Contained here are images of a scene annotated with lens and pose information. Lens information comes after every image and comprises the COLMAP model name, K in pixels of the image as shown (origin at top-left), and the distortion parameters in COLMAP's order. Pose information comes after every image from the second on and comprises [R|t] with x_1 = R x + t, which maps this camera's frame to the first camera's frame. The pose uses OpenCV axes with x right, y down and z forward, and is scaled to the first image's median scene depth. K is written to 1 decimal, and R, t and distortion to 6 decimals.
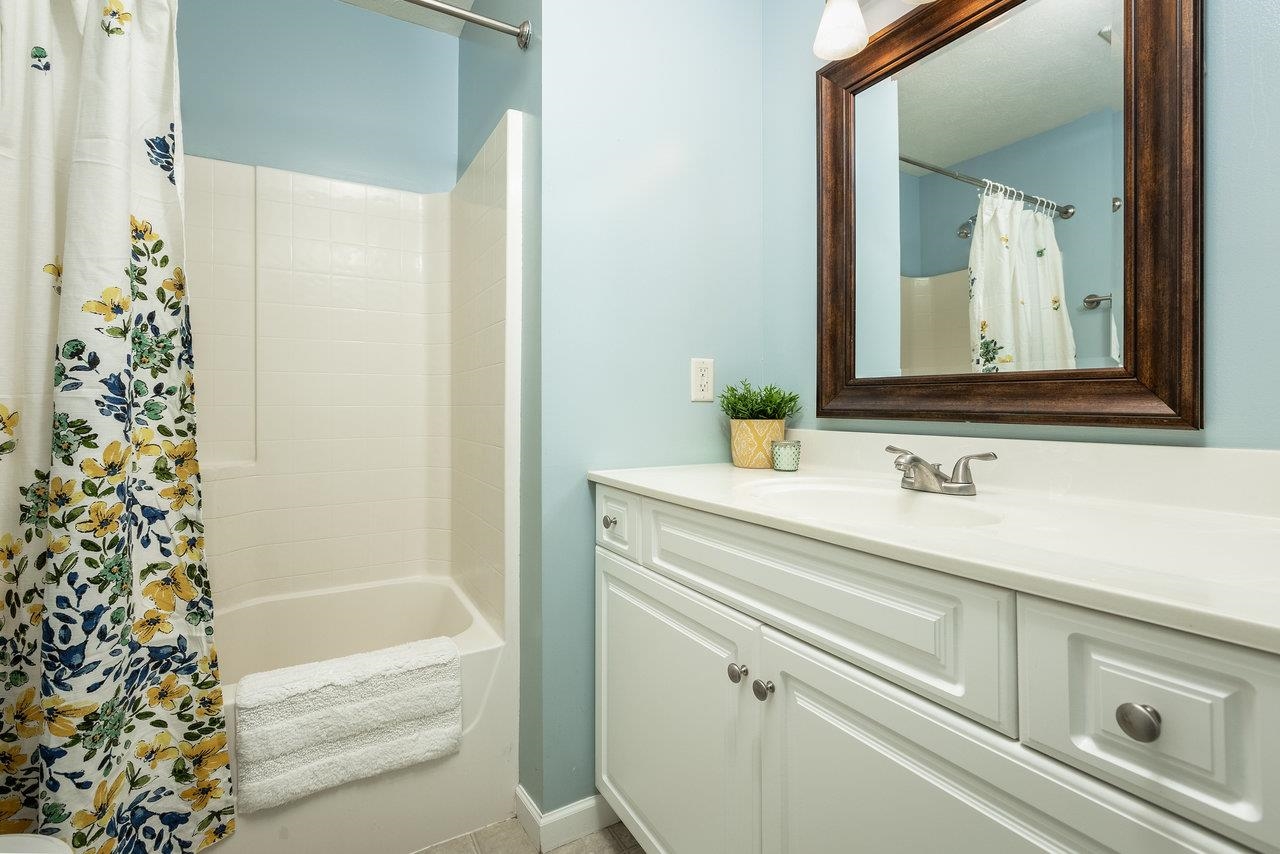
lens RADIAL K [[597.3, 0, 639.8], [0, 597.3, 403.1], [0, 0, 1]] dist [-0.002256, -0.000692]
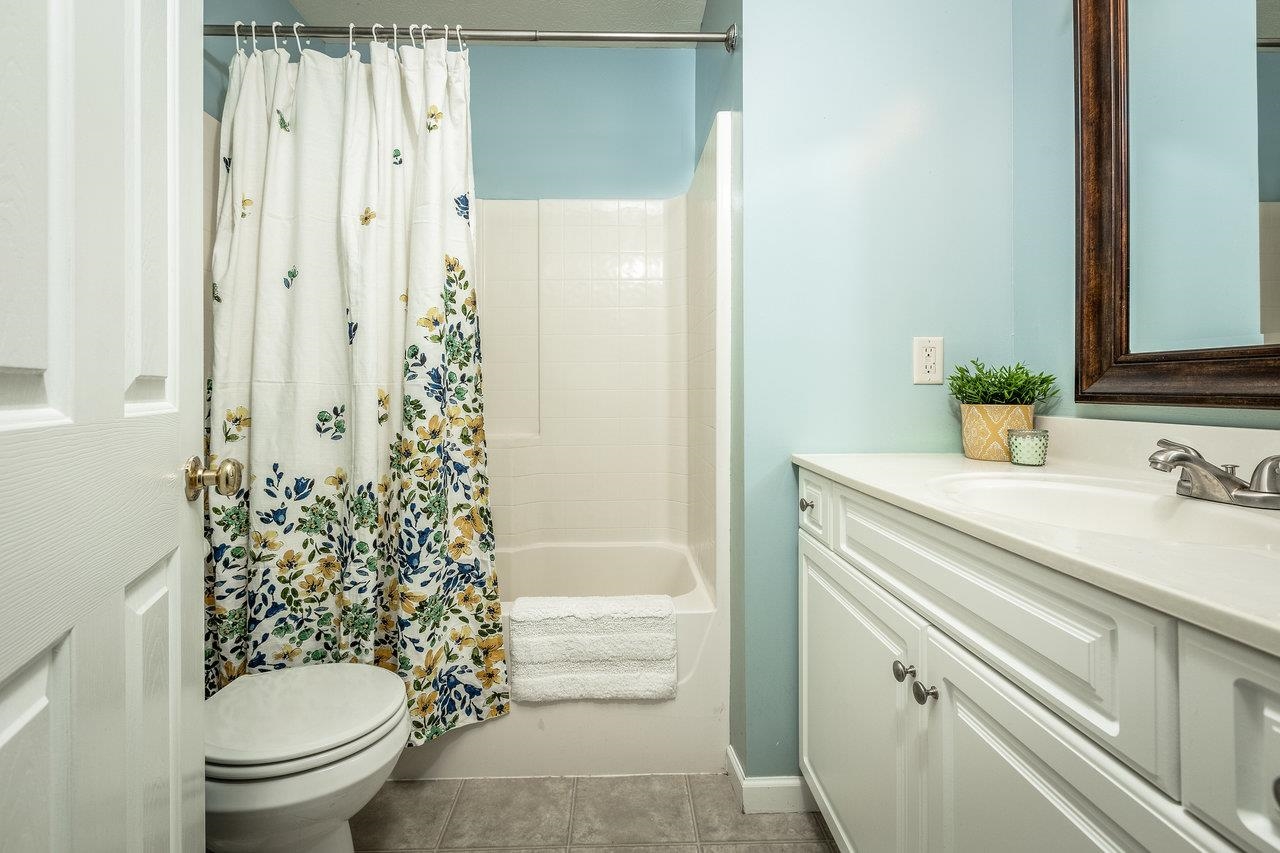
lens RADIAL K [[600.2, 0, 614.0], [0, 600.2, 392.7], [0, 0, 1]] dist [-0.002608, -0.000992]
pose [[0.868173, -0.000460, -0.496261, 0.187530], [0.004476, 0.999966, 0.006903, 0.002310], [0.496241, -0.008214, 0.868146, -0.034923]]
